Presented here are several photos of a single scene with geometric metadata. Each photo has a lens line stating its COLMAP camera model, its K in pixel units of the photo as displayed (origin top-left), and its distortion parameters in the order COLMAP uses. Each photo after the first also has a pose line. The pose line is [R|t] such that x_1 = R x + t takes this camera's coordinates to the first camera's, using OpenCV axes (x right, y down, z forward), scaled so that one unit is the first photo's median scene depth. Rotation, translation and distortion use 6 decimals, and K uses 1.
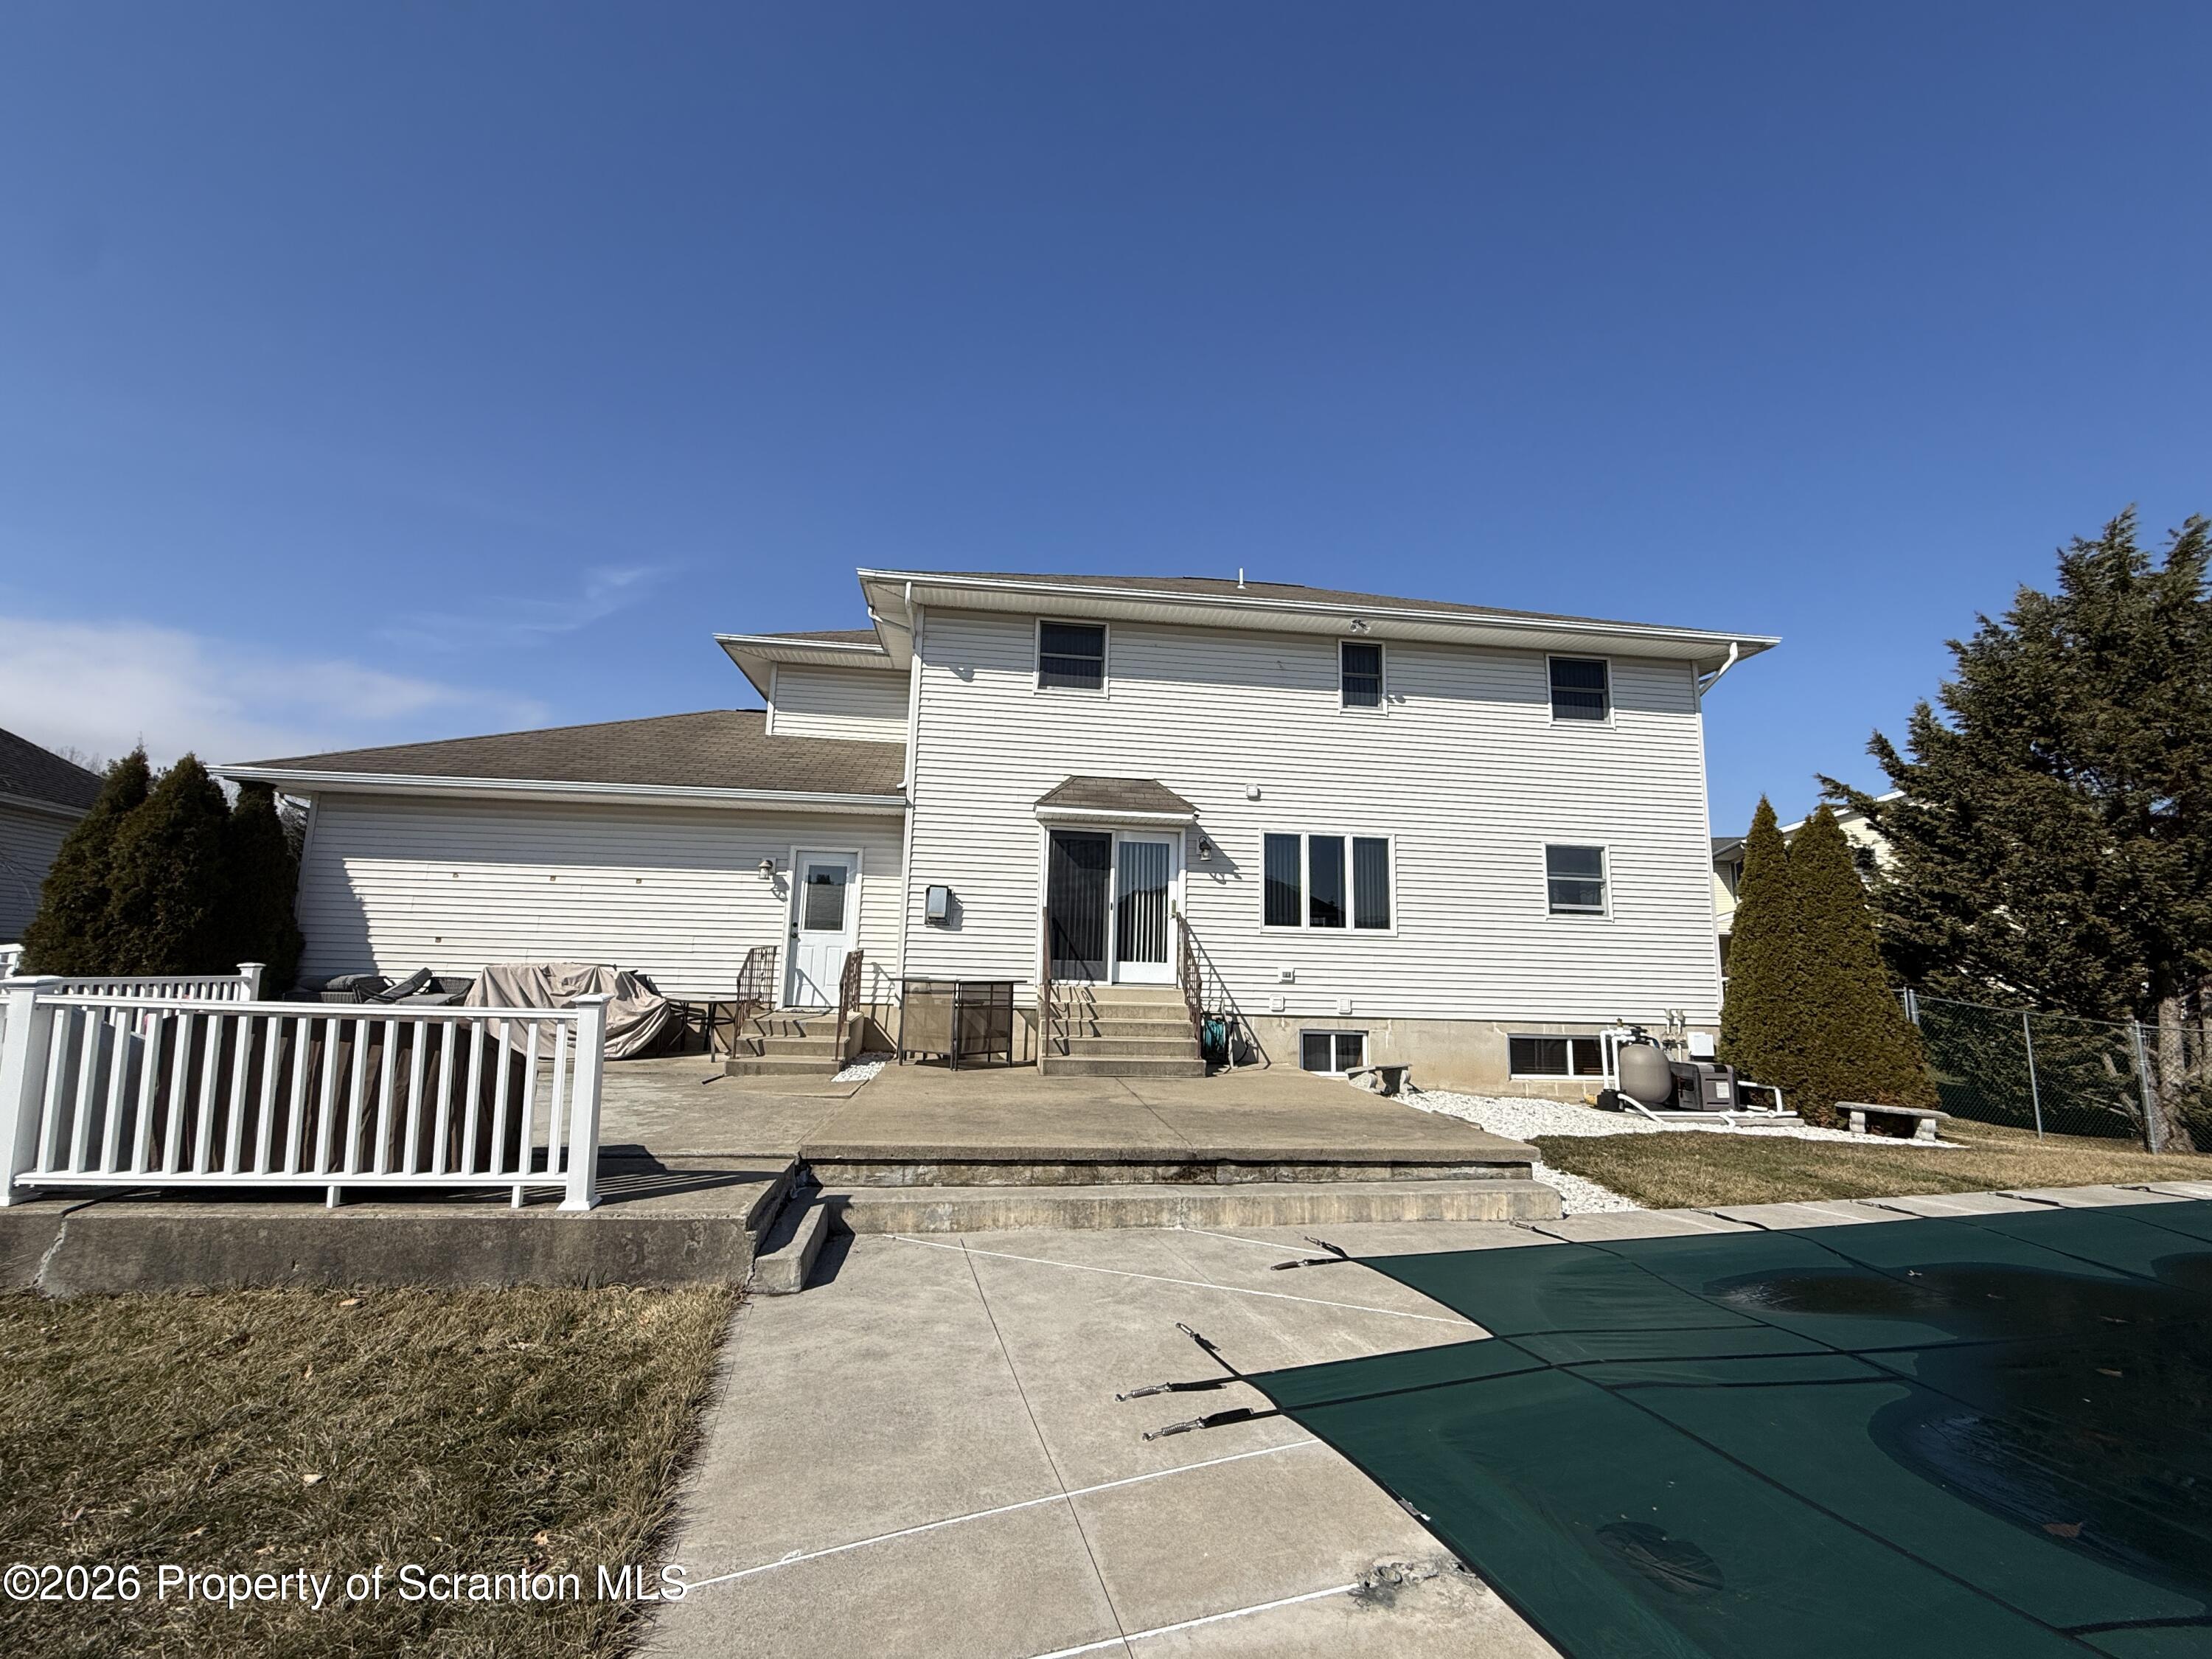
lens RADIAL K [[908.1, 0, 1118.0], [0, 908.1, 834.0], [0, 0, 1]] dist [0.001011, -0.000175]
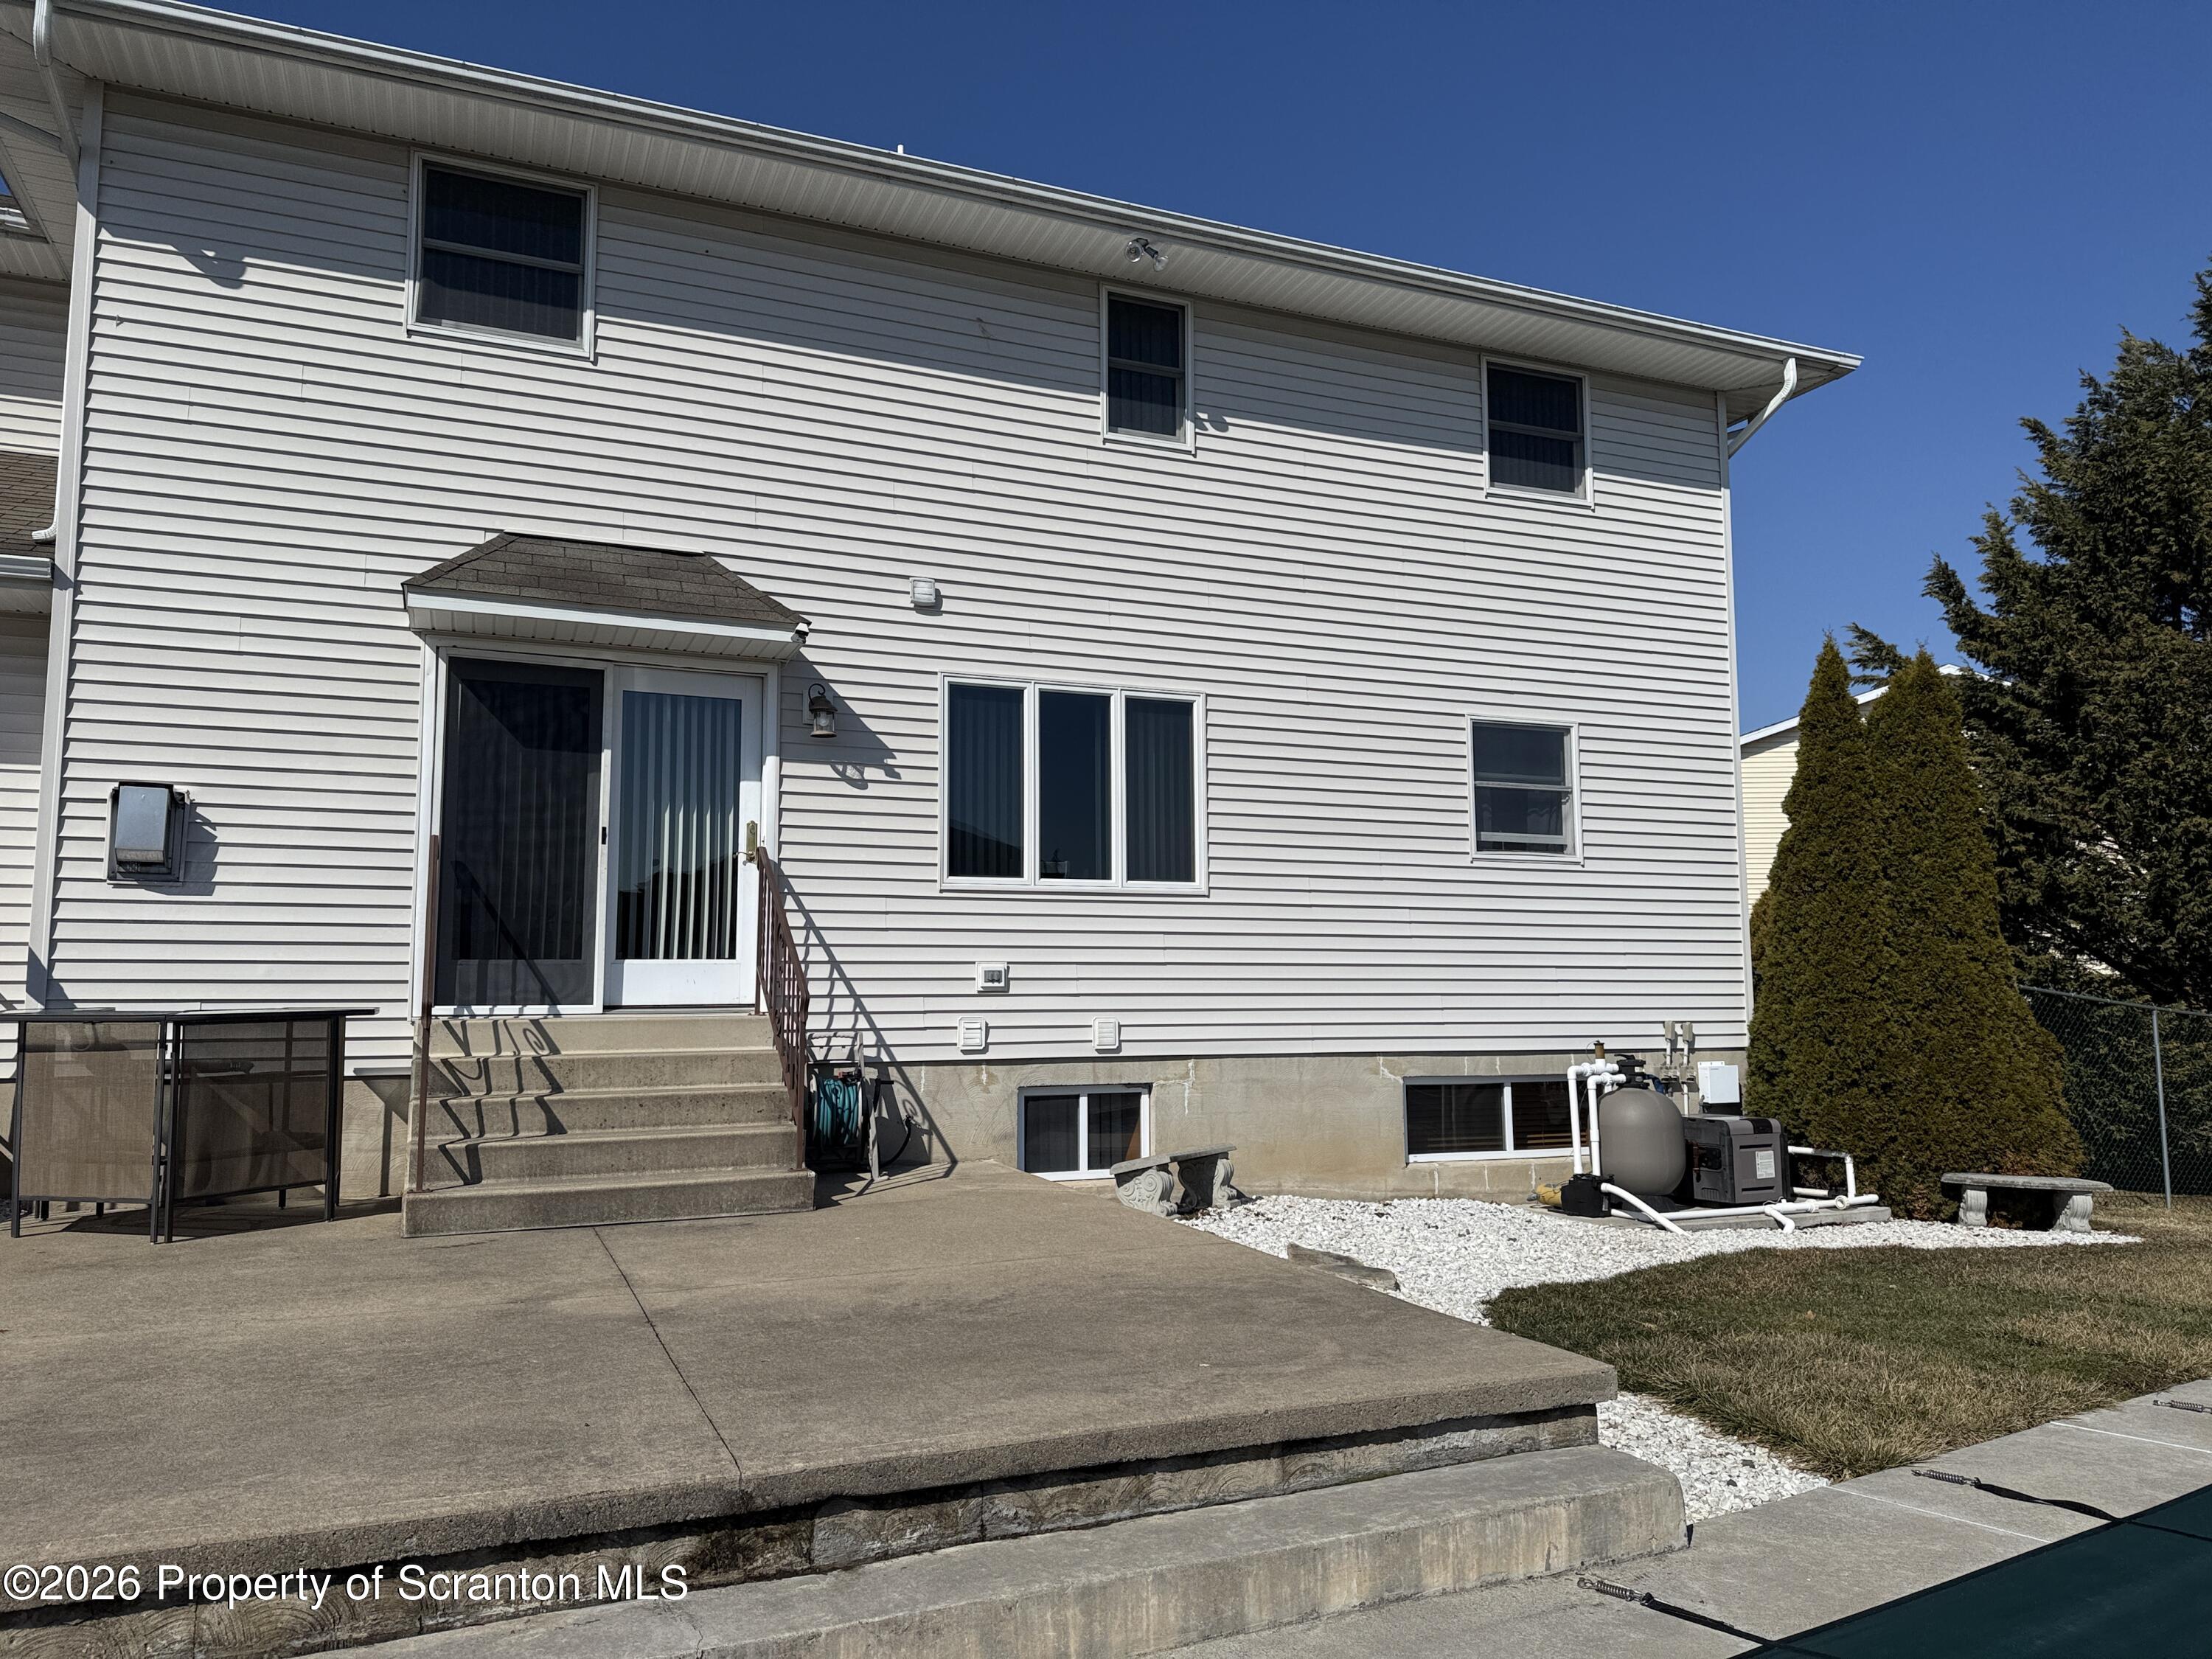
lens RADIAL K [[1507.5, 0, 1115.3], [0, 1507.5, 813.7], [0, 0, 1]] dist [0.114255, -0.159530]
pose [[0.962573, 0.001067, 0.271020, 0.030829], [-0.011137, 0.999303, 0.035621, 0.039119], [-0.270794, -0.037306, 0.961914, 0.212873]]
